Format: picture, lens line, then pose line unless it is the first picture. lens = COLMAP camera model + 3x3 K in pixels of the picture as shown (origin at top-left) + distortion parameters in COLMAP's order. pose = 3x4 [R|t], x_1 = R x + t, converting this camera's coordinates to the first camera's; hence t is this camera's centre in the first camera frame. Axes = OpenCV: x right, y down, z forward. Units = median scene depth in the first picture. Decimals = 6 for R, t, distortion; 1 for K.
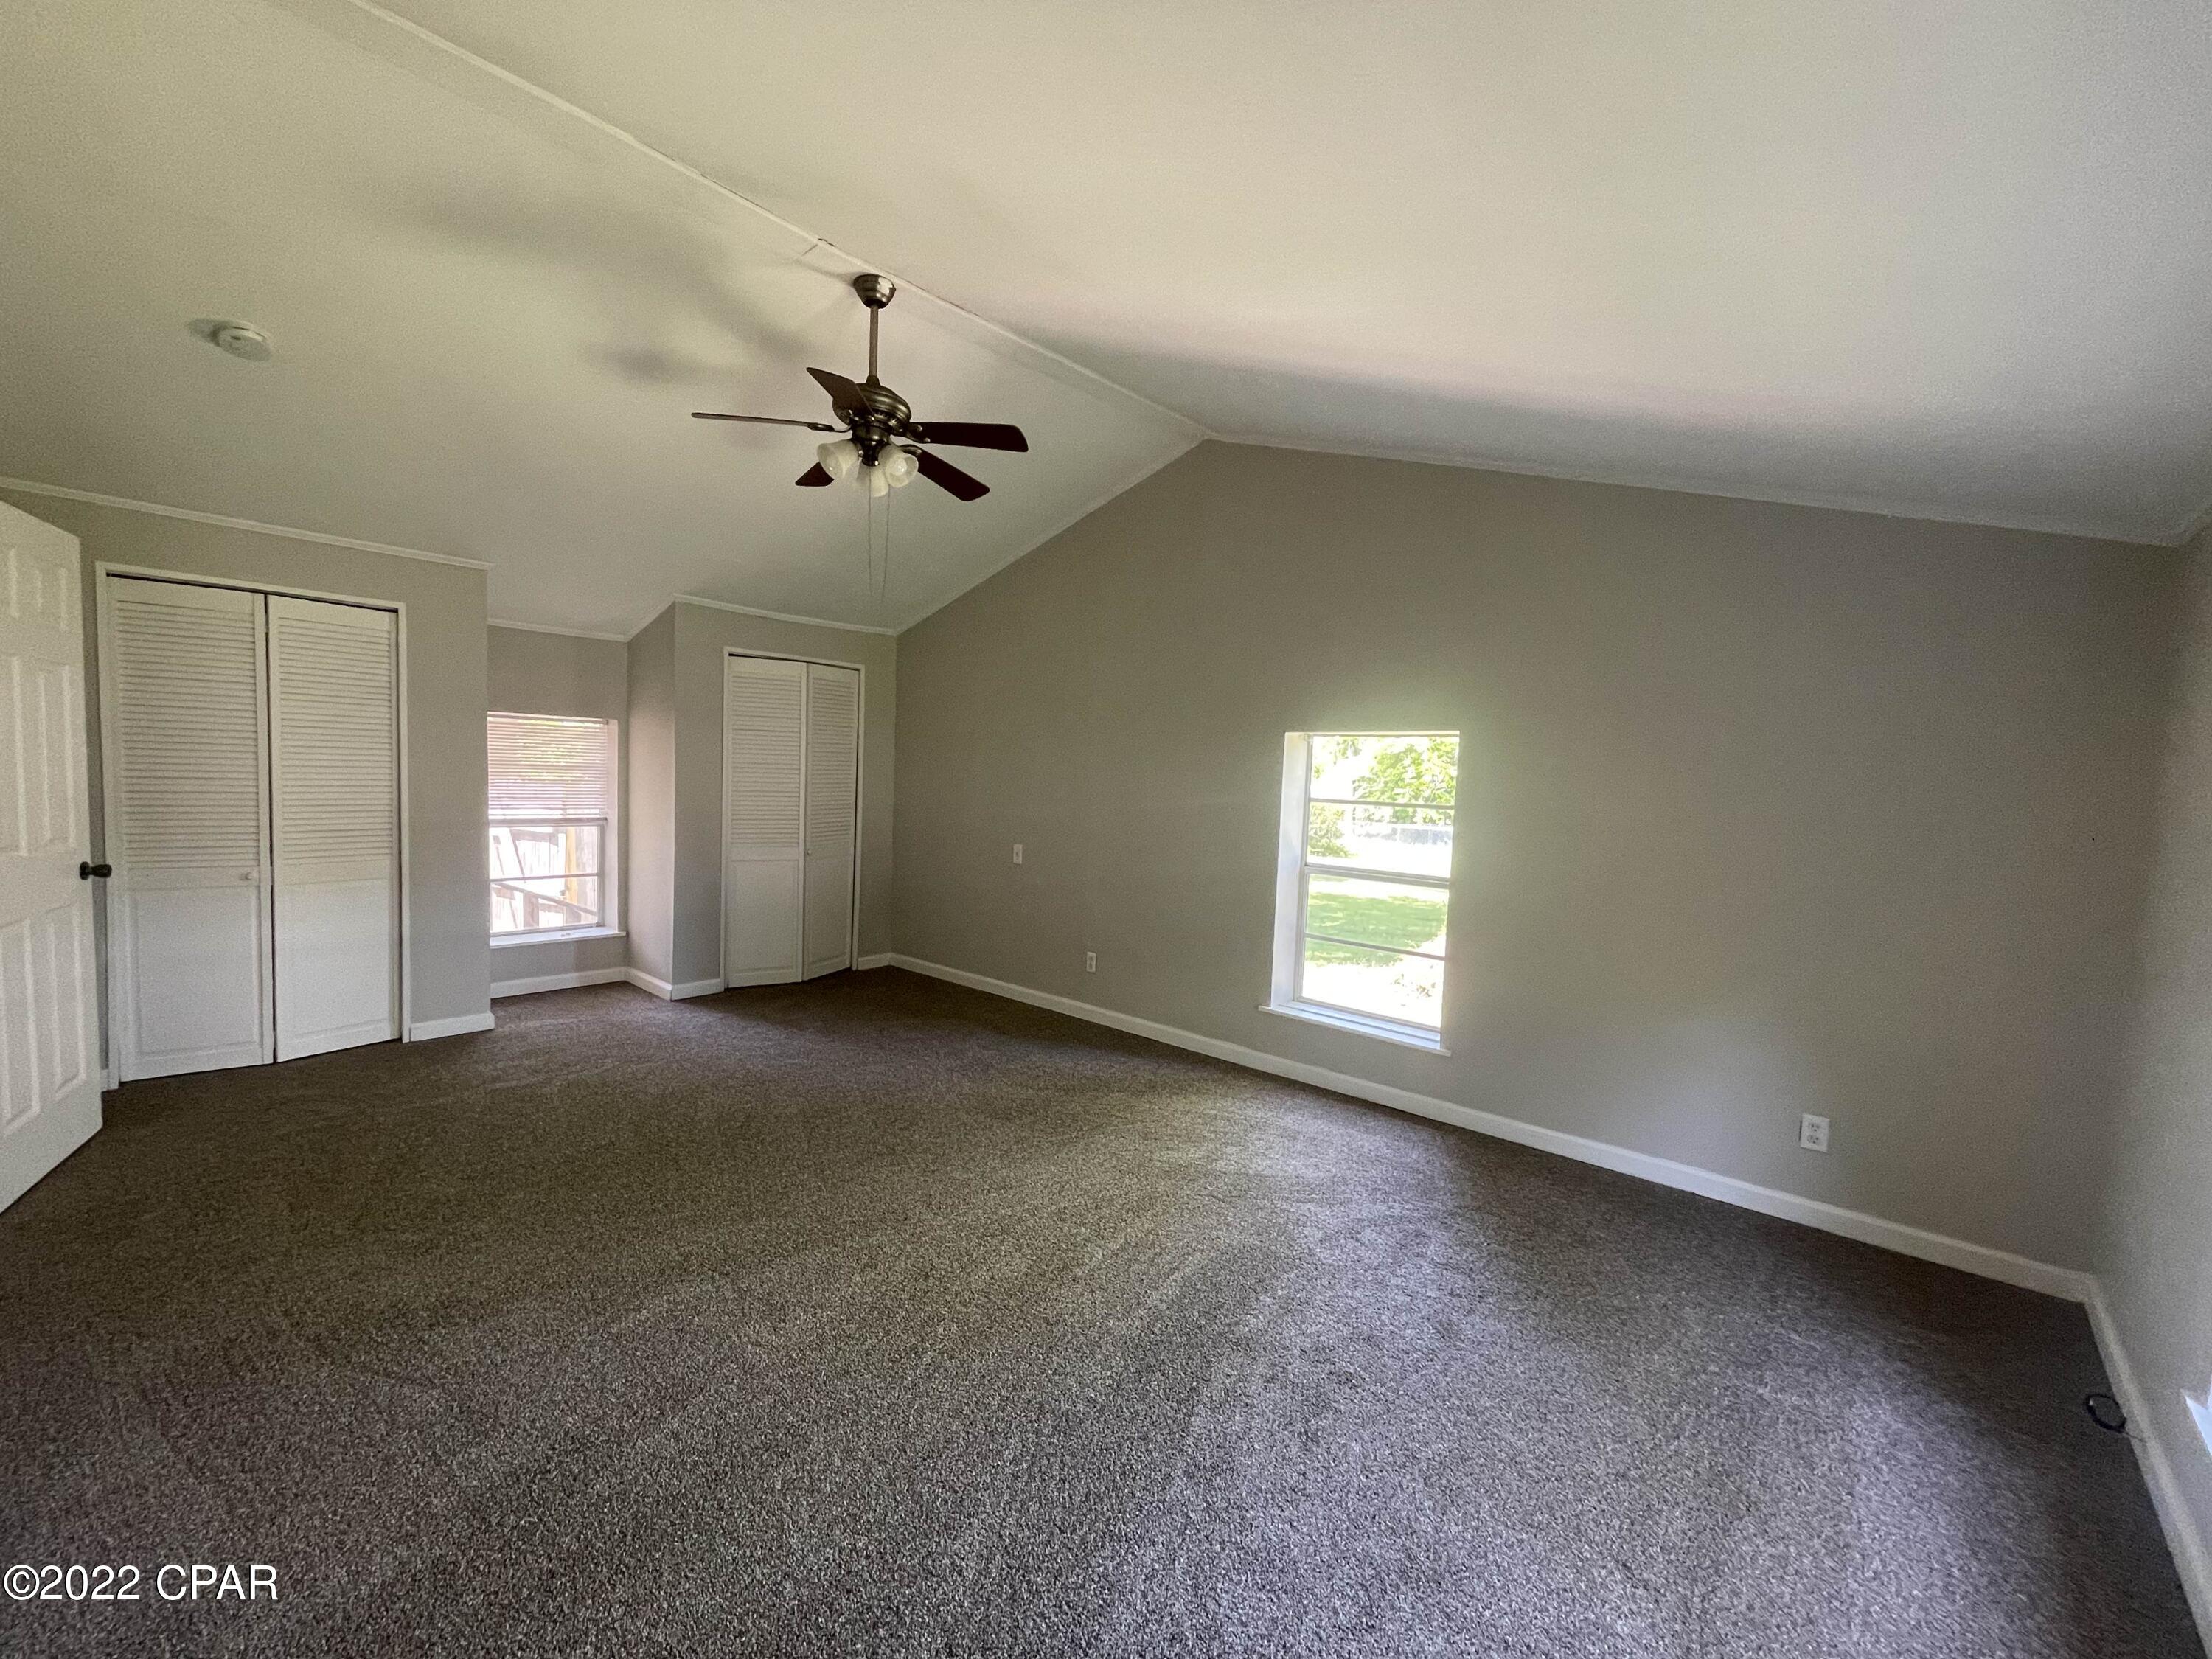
lens RADIAL K [[900.5, 0, 1113.4], [0, 900.5, 833.9], [0, 0, 1]] dist [0.001976, 0.000204]
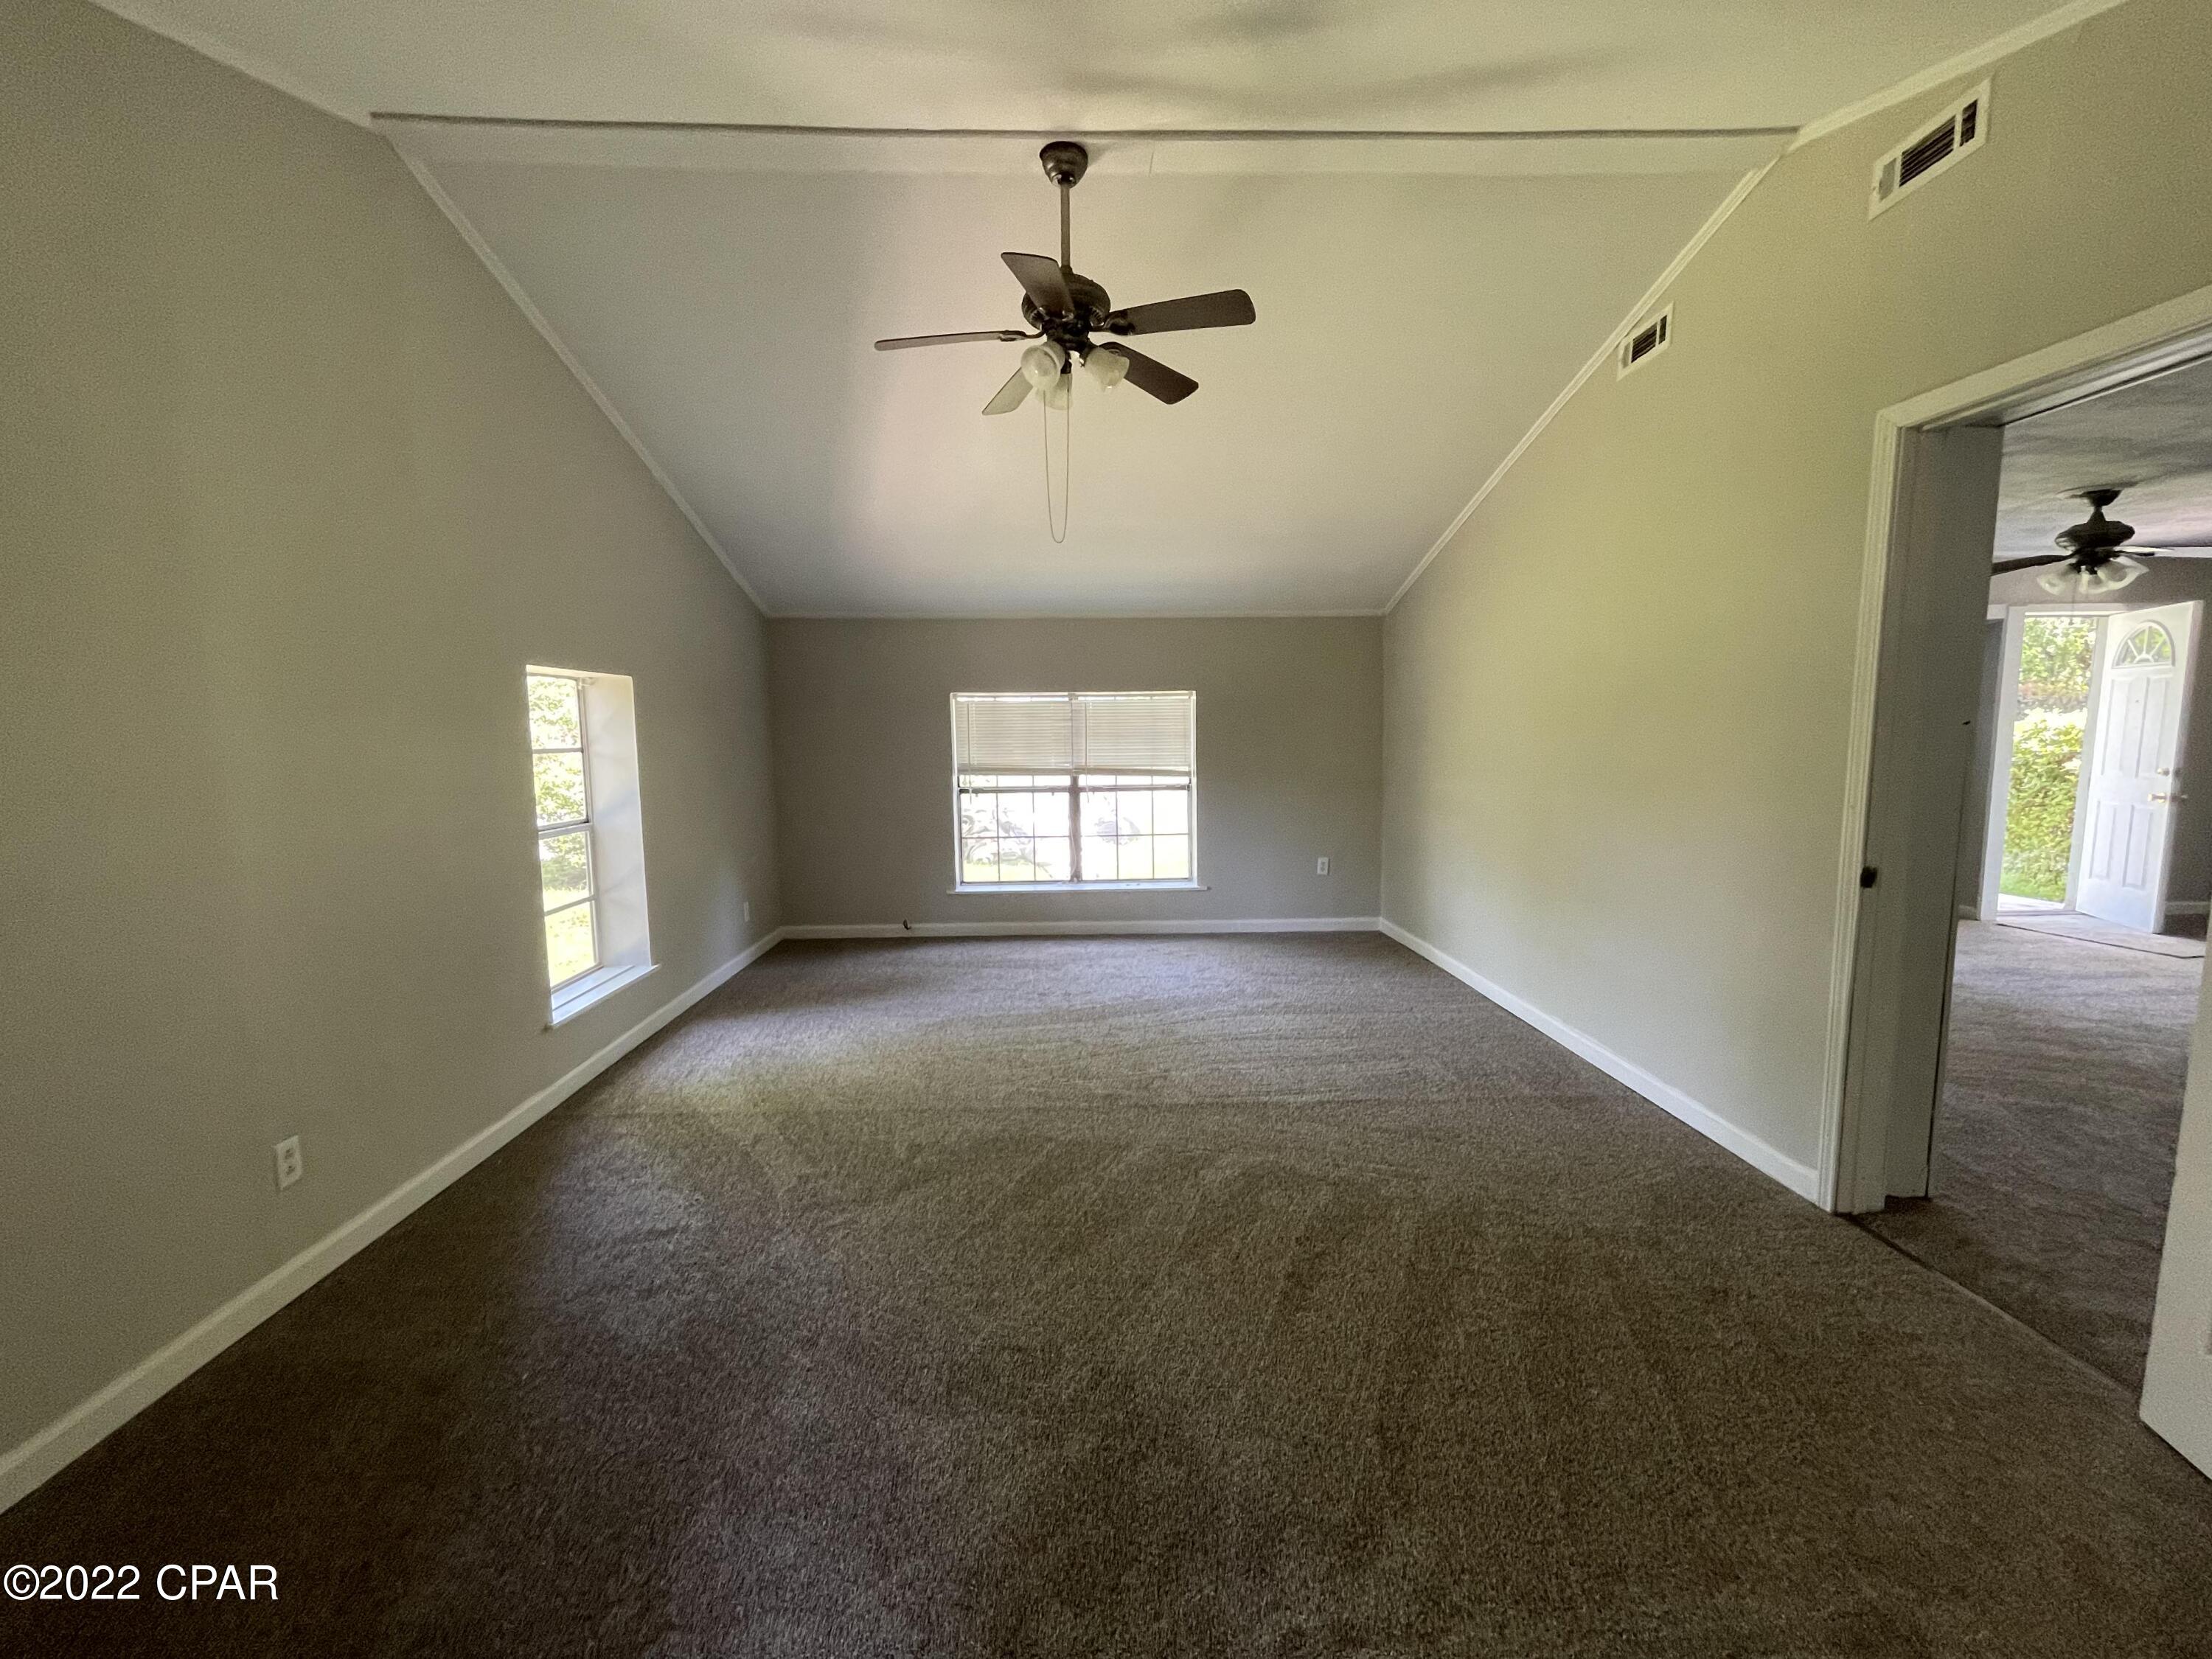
lens RADIAL K [[911.8, 0, 1090.5], [0, 911.8, 835.8], [0, 0, 1]] dist [-0.001250, -0.000553]
pose [[-0.675561, -0.112656, 0.728647, -0.693196], [0.037958, 0.981633, 0.186964, -0.094279], [-0.736326, 0.153963, -0.658877, 1.148682]]
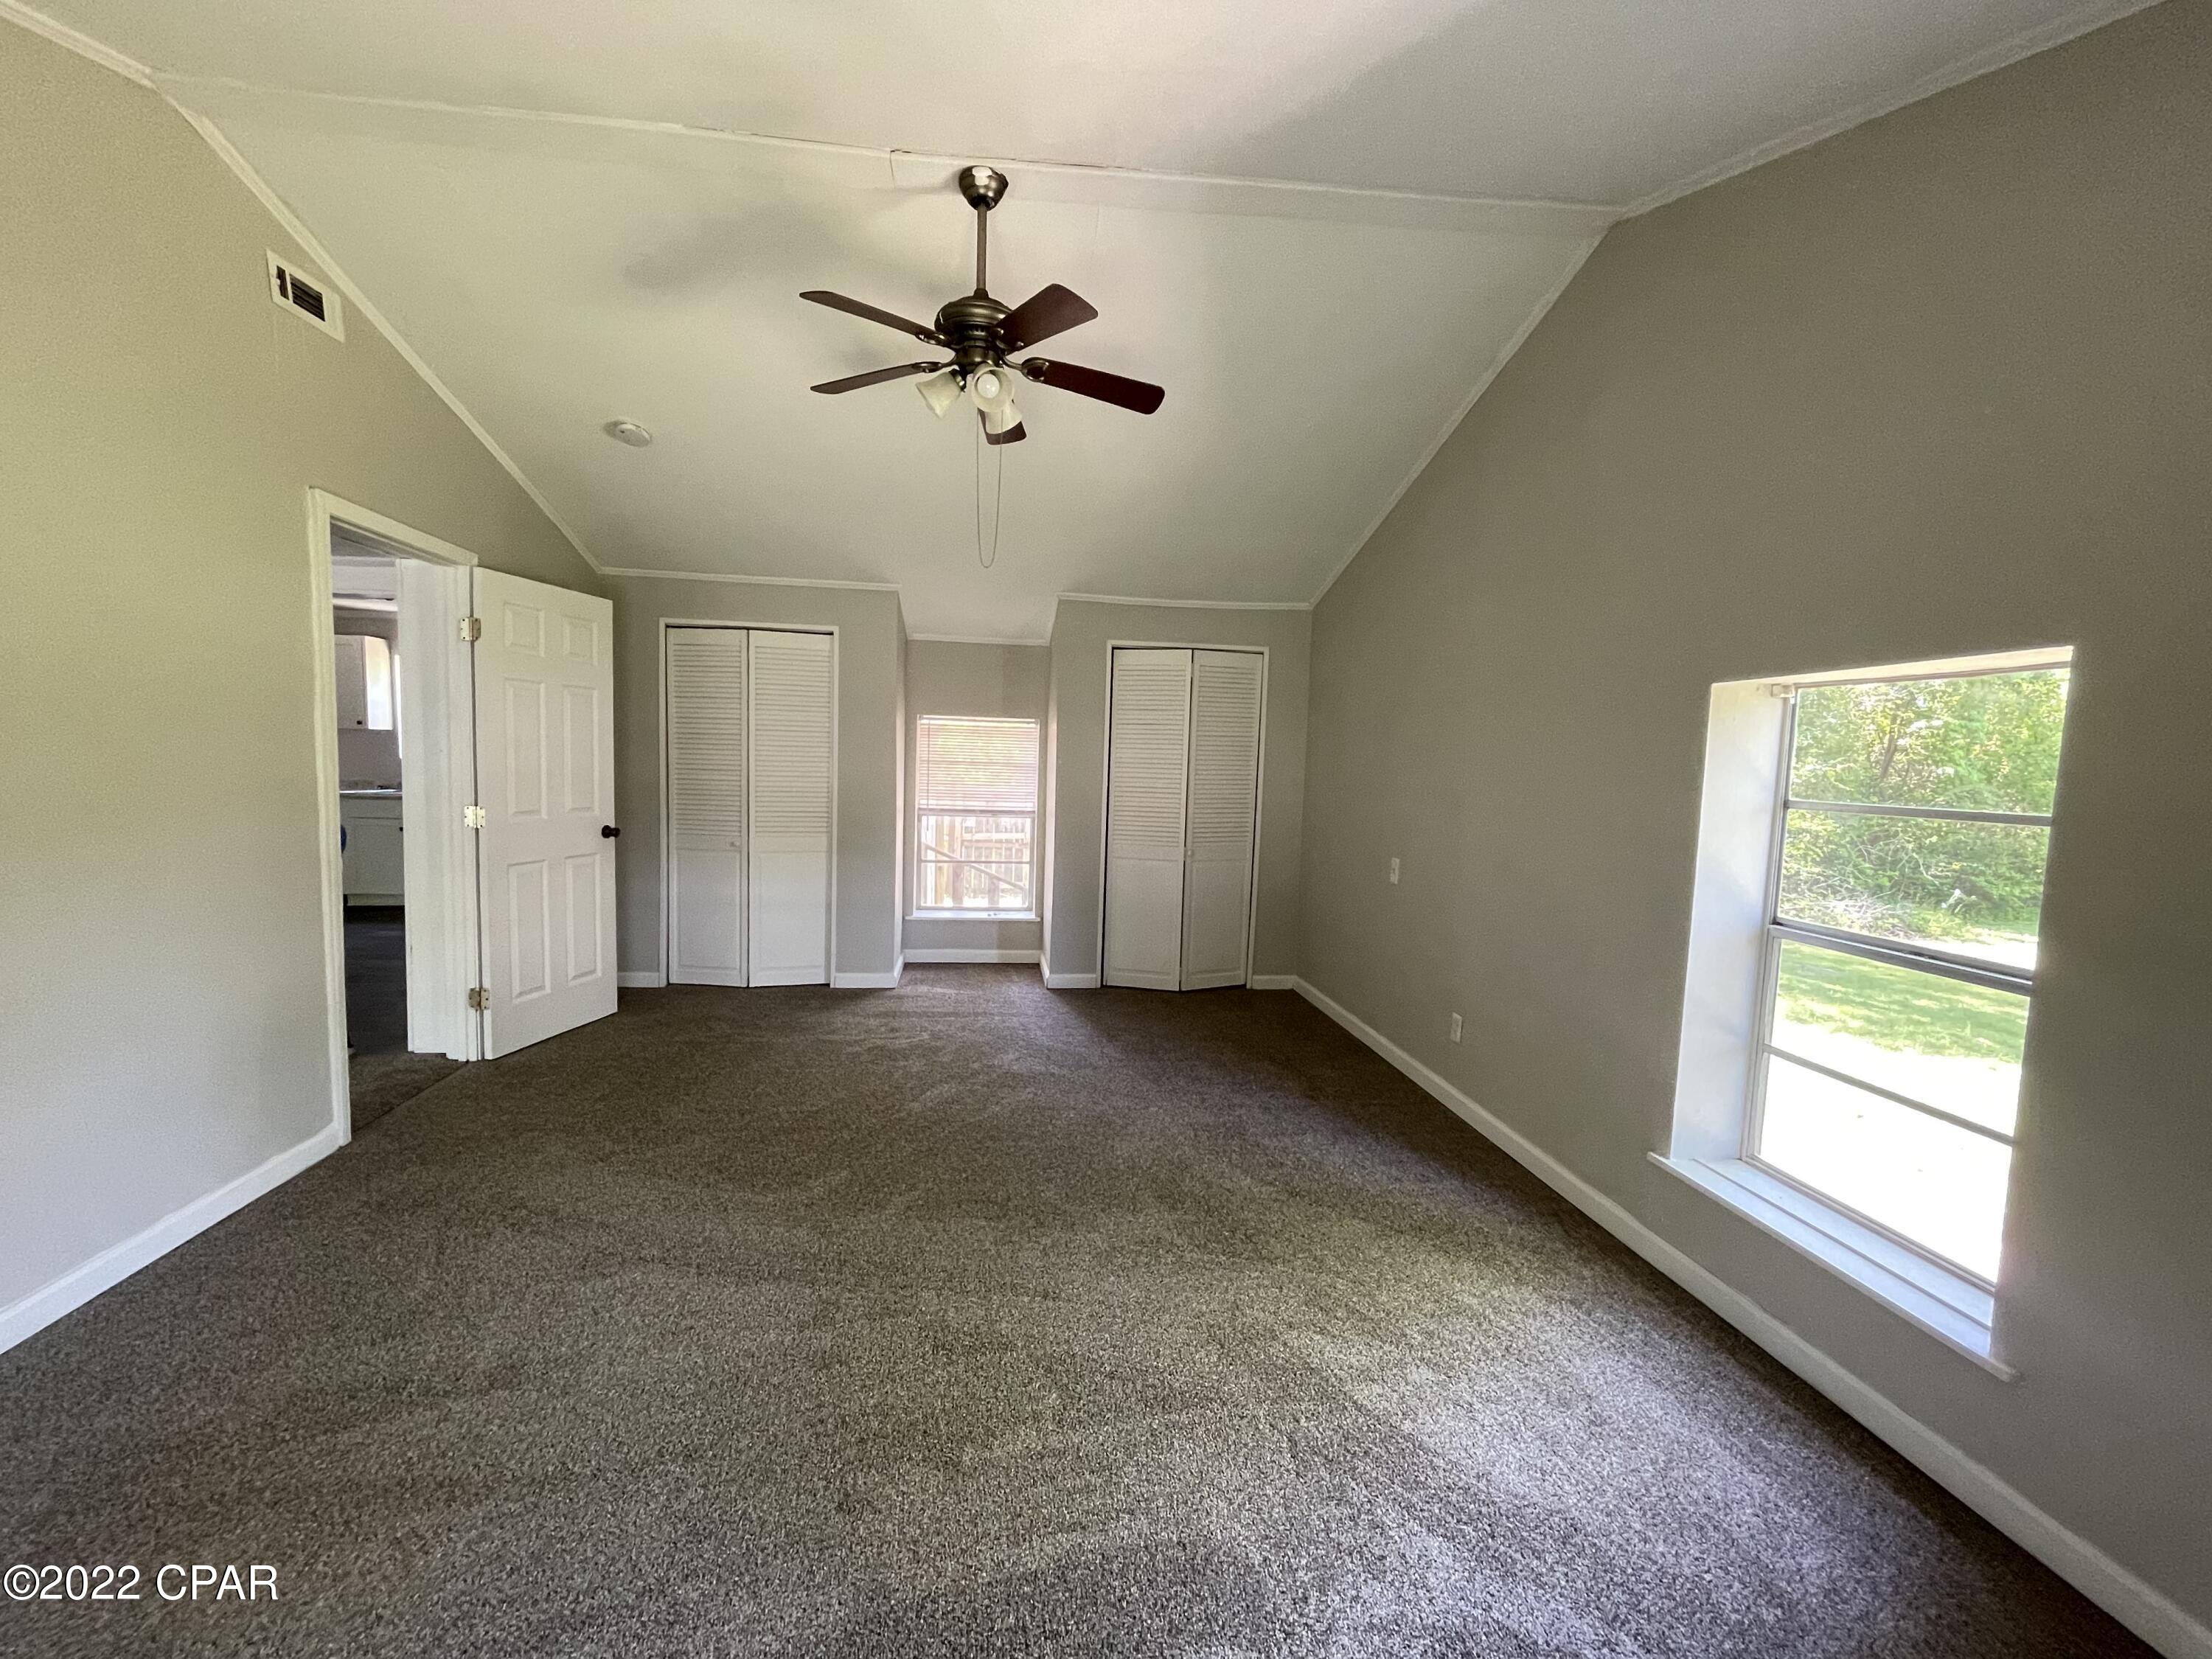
lens RADIAL K [[911.8, 0, 1090.5], [0, 911.8, 835.8], [0, 0, 1]] dist [-0.001250, -0.000553]
pose [[0.738697, 0.043559, -0.672628, 0.284380], [-0.048390, 0.998762, 0.011536, -0.004969], [0.672298, 0.024027, 0.739891, 0.307495]]
